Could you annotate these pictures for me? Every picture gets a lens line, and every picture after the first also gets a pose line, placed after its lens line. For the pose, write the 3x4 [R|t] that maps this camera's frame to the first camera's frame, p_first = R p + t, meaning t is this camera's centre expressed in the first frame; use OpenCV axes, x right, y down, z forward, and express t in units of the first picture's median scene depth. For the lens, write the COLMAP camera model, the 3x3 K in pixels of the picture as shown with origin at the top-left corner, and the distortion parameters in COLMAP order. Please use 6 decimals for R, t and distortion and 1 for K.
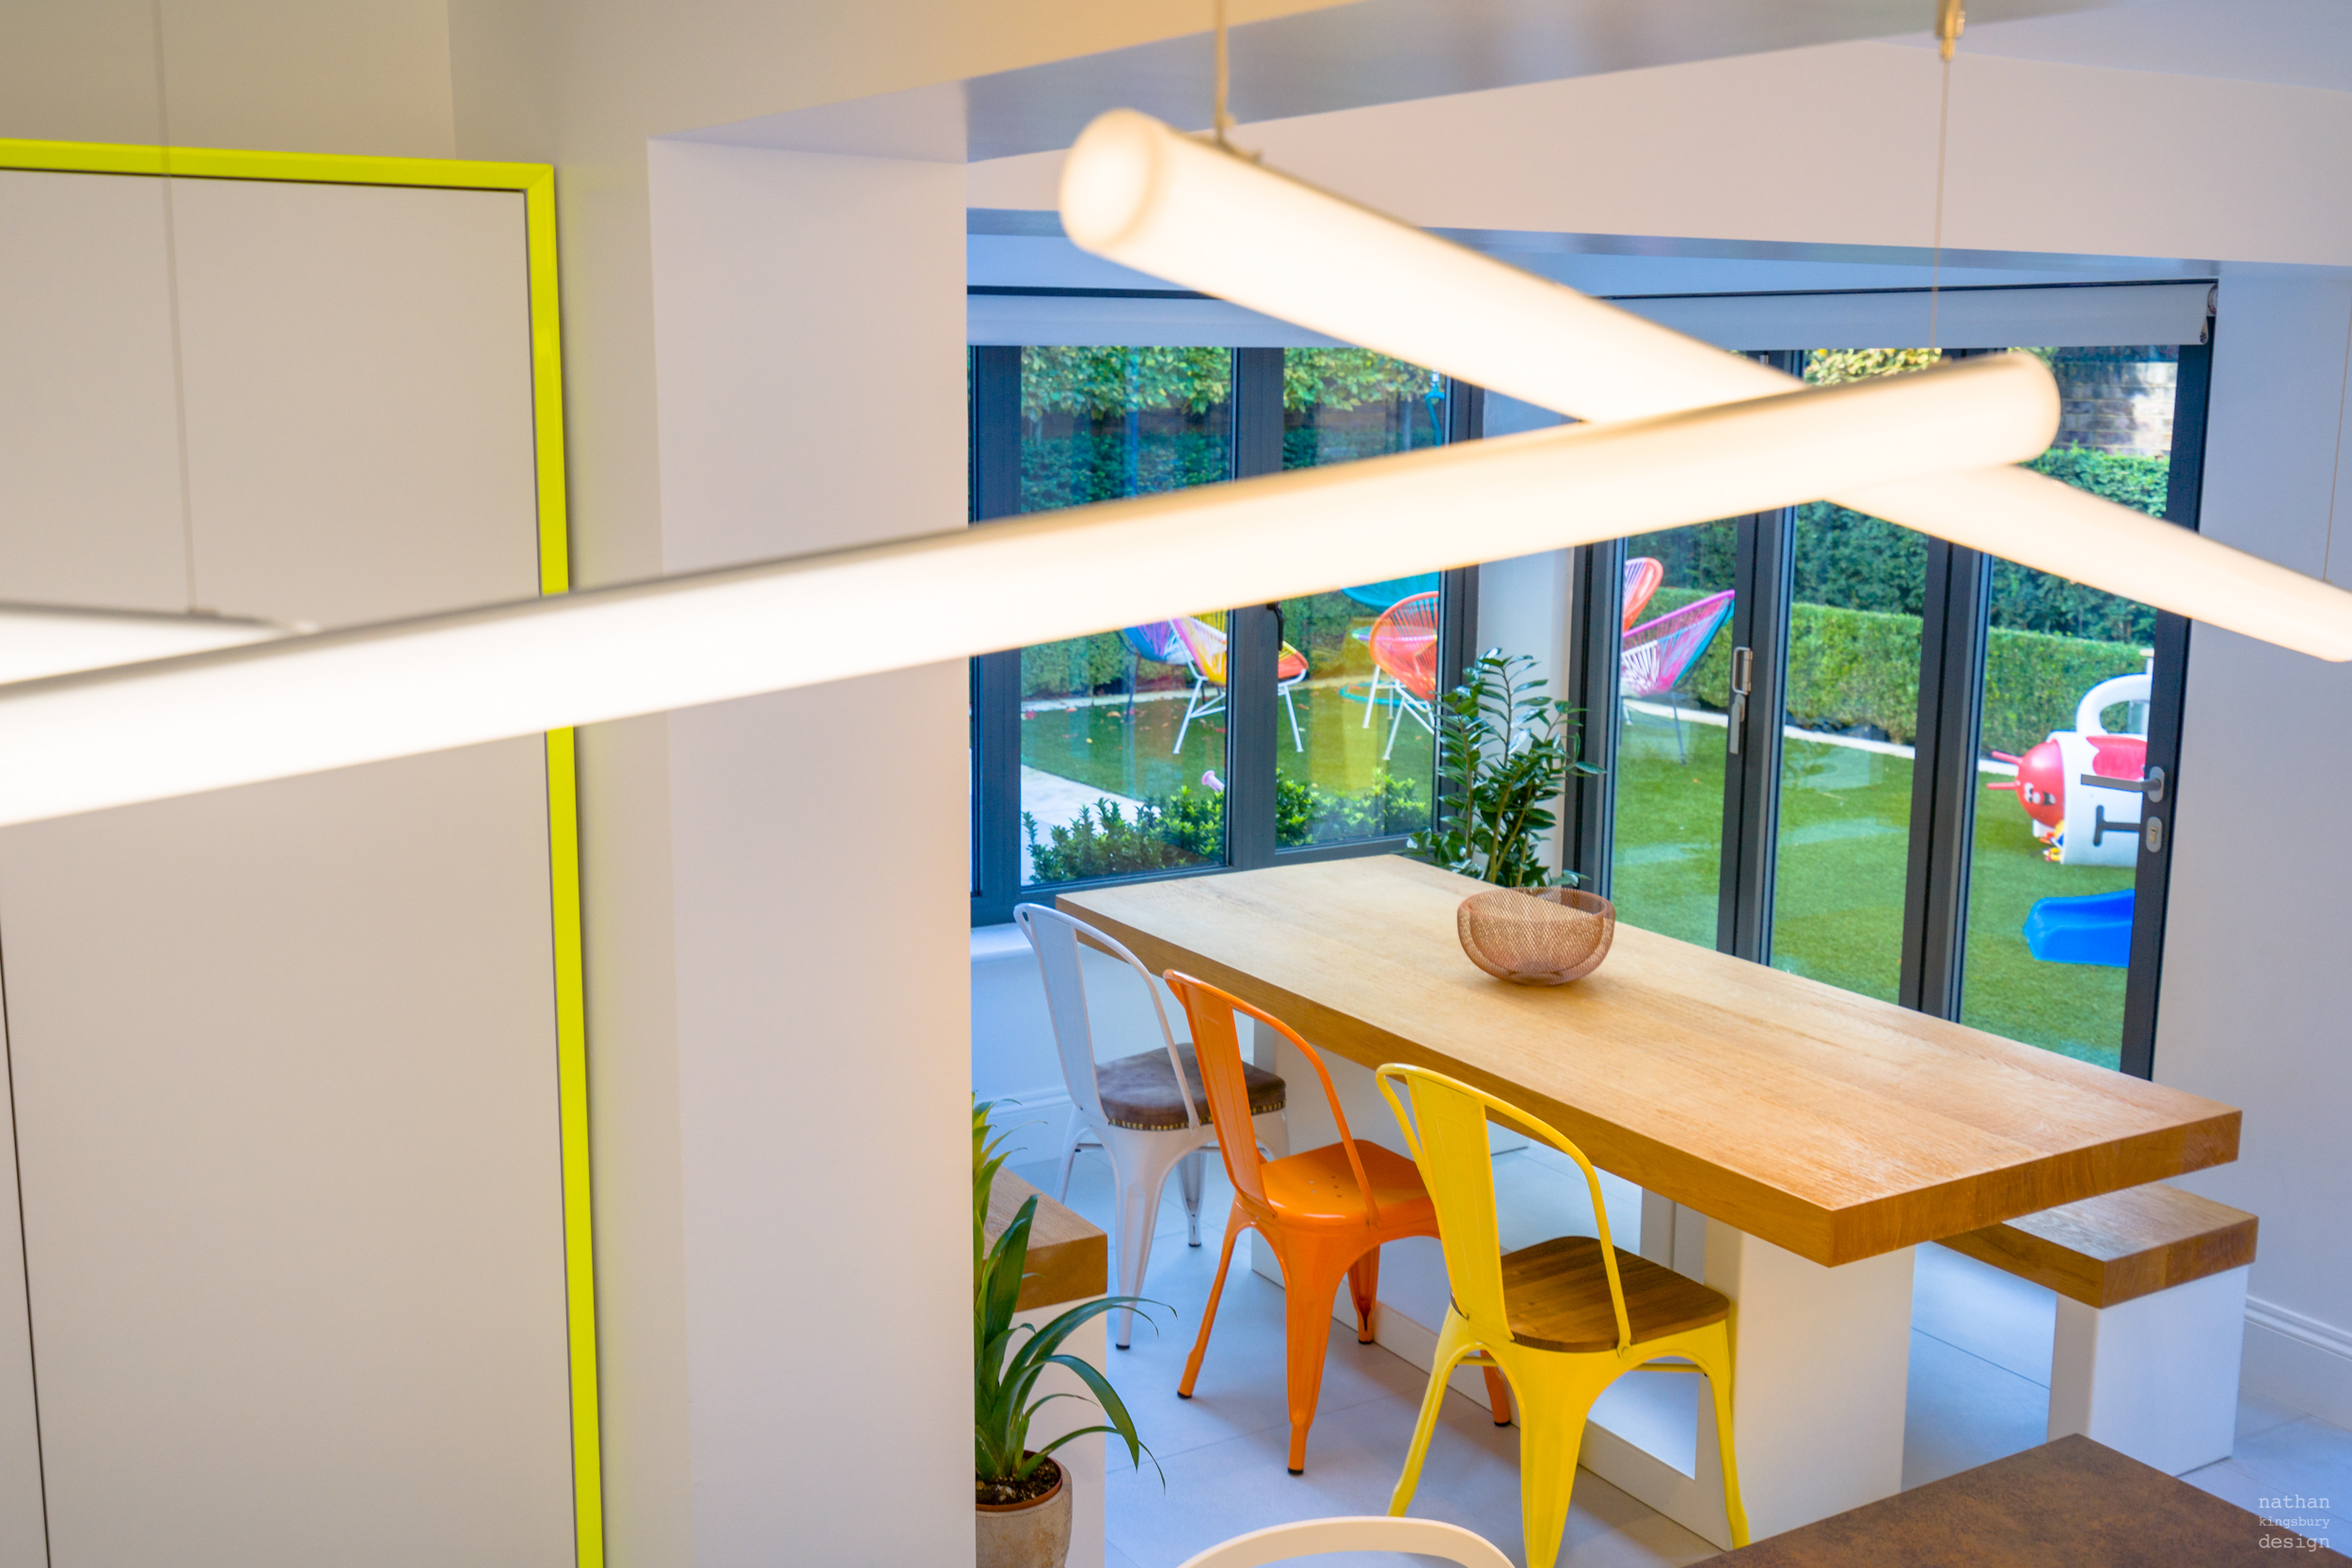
lens RADIAL K [[2375.5, 0, 1176.0], [0, 2375.5, 784.0], [0, 0, 1]] dist [0.017904, 0.003027]
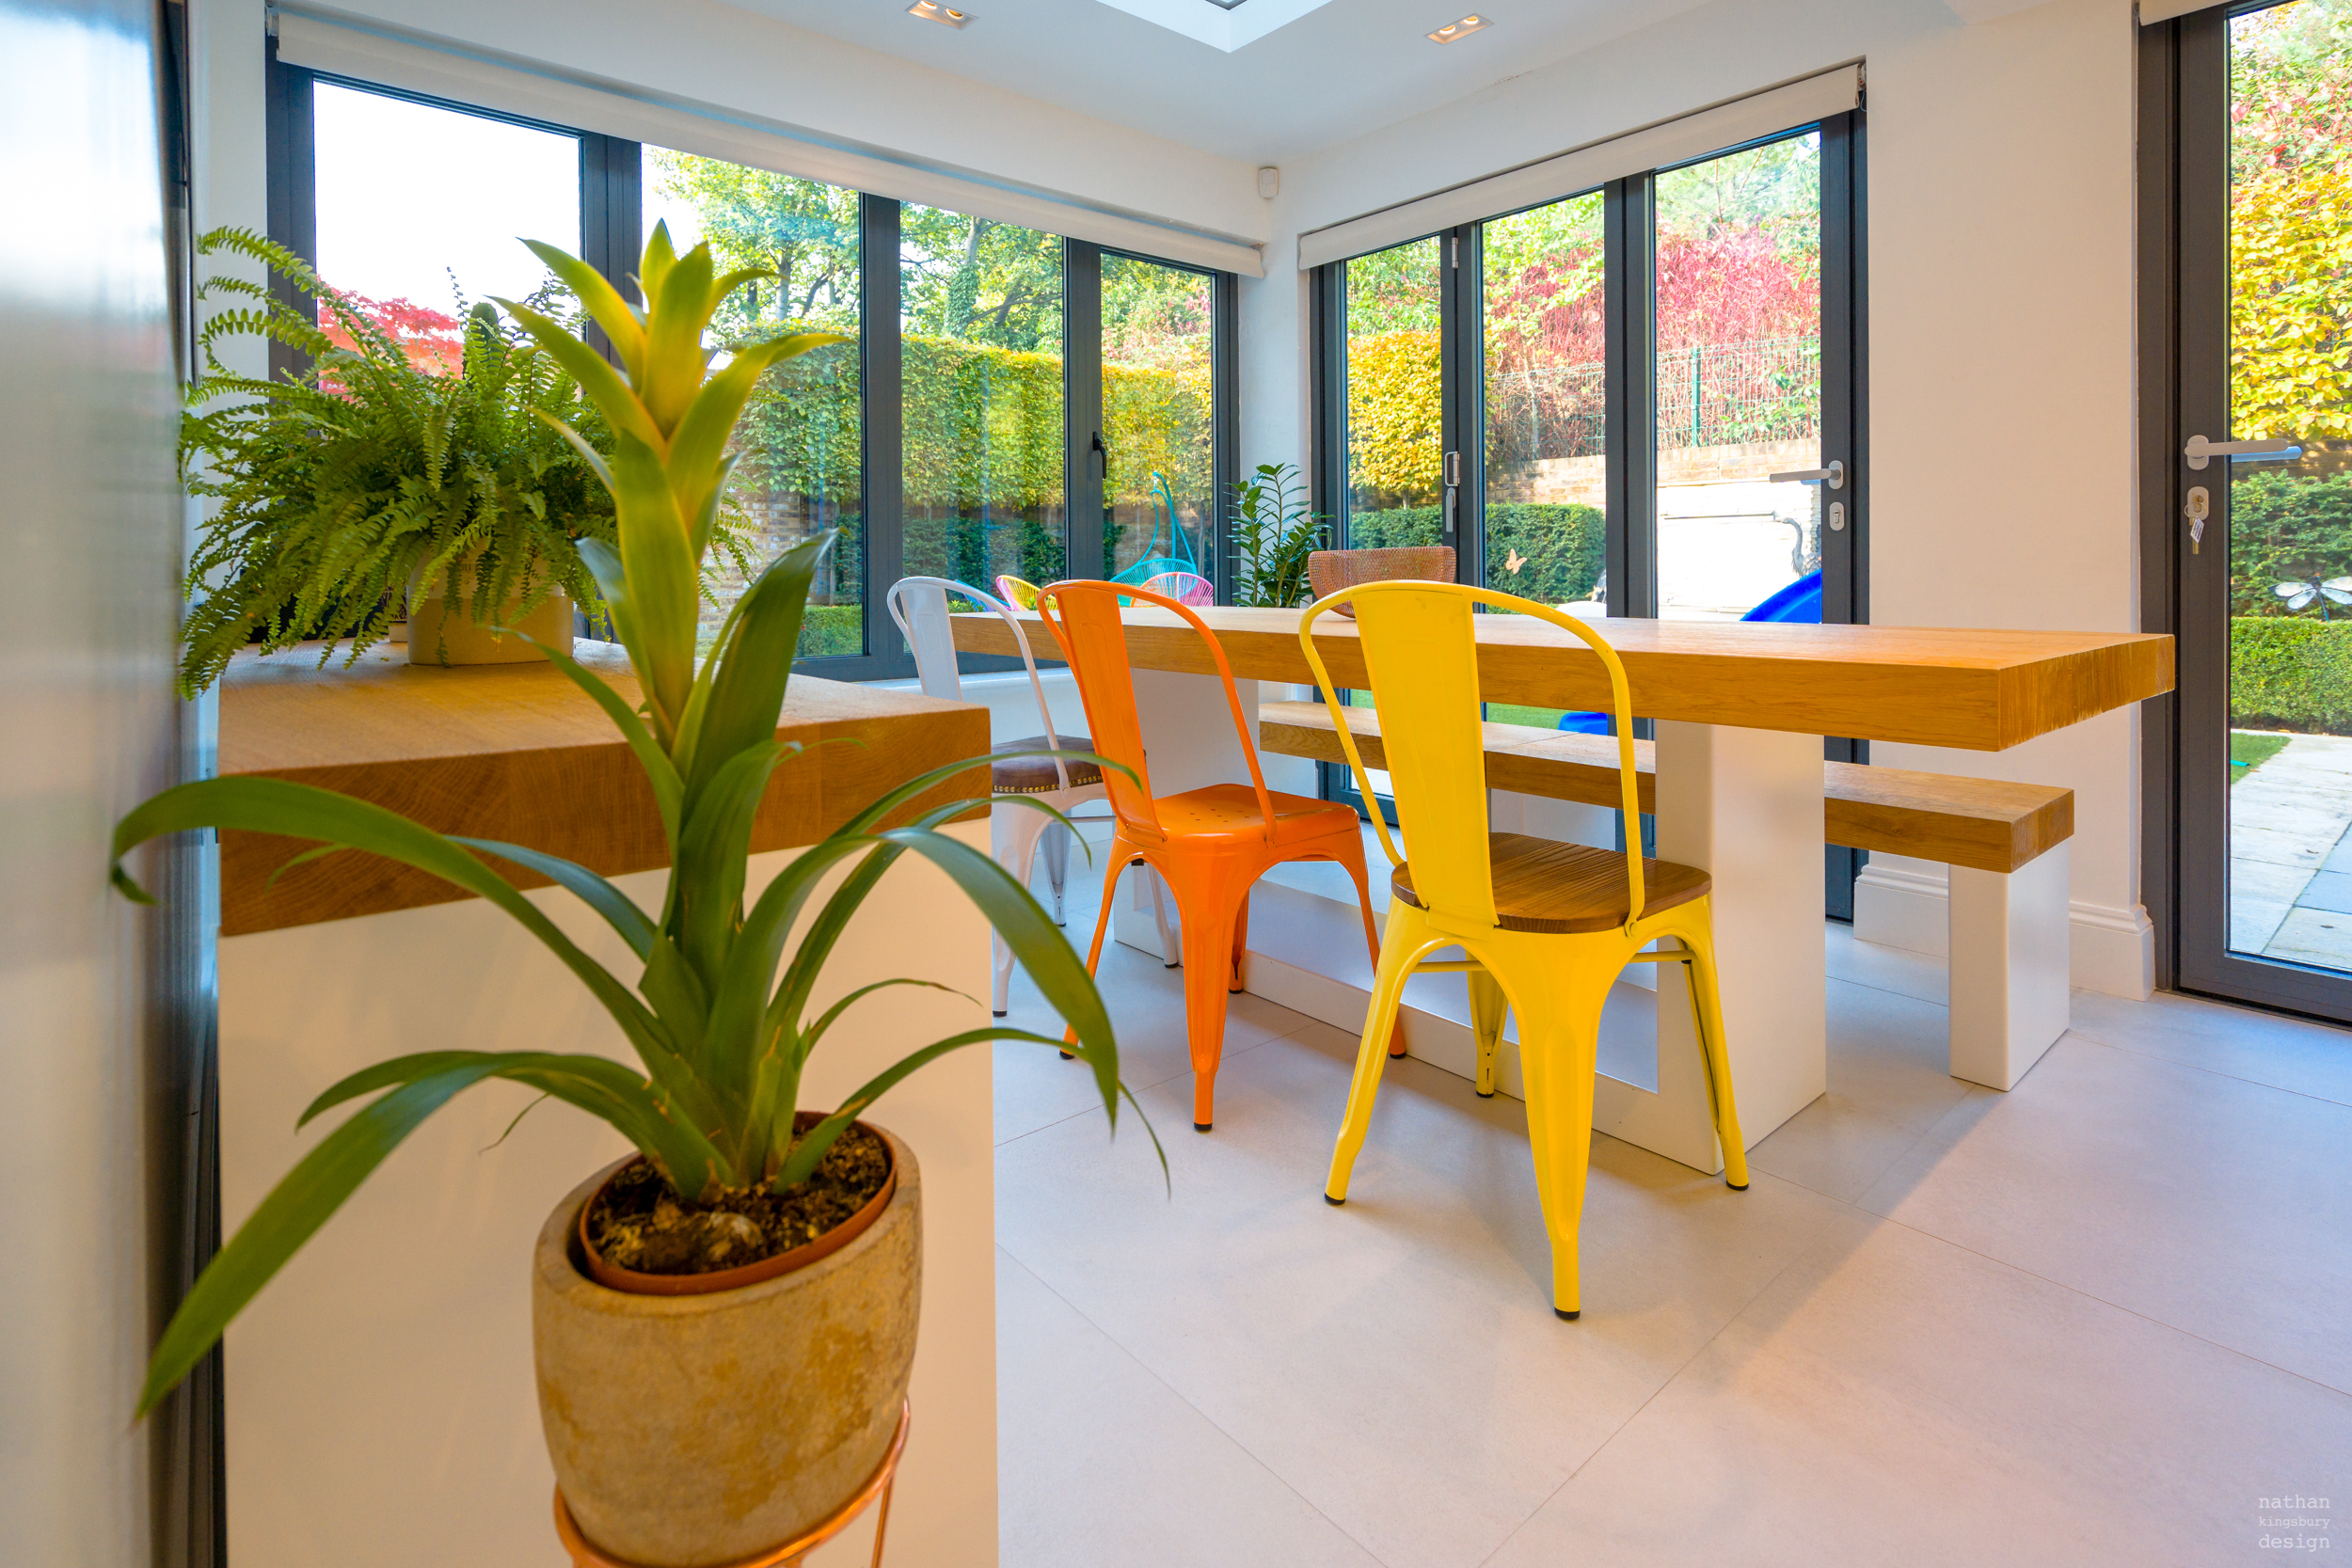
lens RADIAL K [[1137.9, 0, 1188.9], [0, 1137.9, 585.8], [0, 0, 1]] dist [-0.000938, -0.000066]
pose [[0.986688, -0.016240, 0.161811, -0.021777], [0.043380, 0.985232, -0.165639, 0.175925], [-0.156731, 0.170453, 0.972821, 0.608730]]
